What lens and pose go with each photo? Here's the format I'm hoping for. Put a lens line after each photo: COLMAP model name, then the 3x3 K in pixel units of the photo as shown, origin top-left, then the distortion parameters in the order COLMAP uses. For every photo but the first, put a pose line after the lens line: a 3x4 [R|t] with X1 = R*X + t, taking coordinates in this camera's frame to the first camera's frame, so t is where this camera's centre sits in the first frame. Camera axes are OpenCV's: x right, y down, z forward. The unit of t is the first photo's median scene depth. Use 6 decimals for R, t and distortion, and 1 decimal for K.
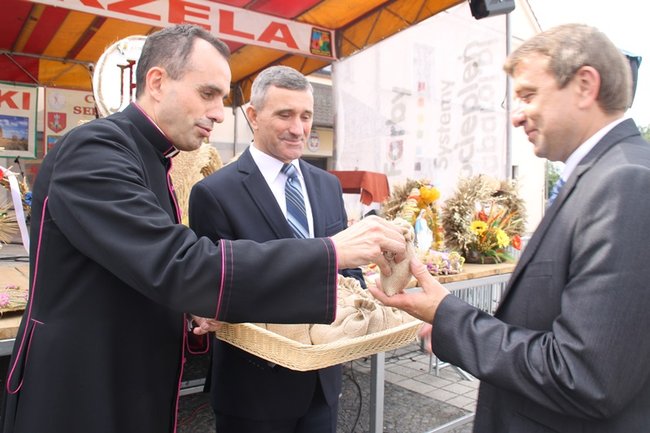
lens RADIAL K [[534.2, 0, 325.0], [0, 534.2, 216.5], [0, 0, 1]] dist [-0.125769, 0.010363]
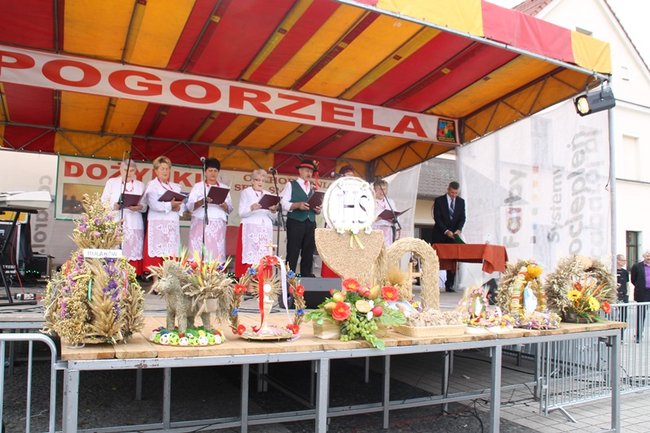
lens RADIAL K [[534.2, 0, 325.0], [0, 534.2, 216.5], [0, 0, 1]] dist [-0.125769, 0.010363]
pose [[0.975733, -0.001405, -0.218959, -0.017420], [-0.023614, 0.993472, -0.111601, -0.008283], [0.217687, 0.114064, 0.969331, -0.214524]]
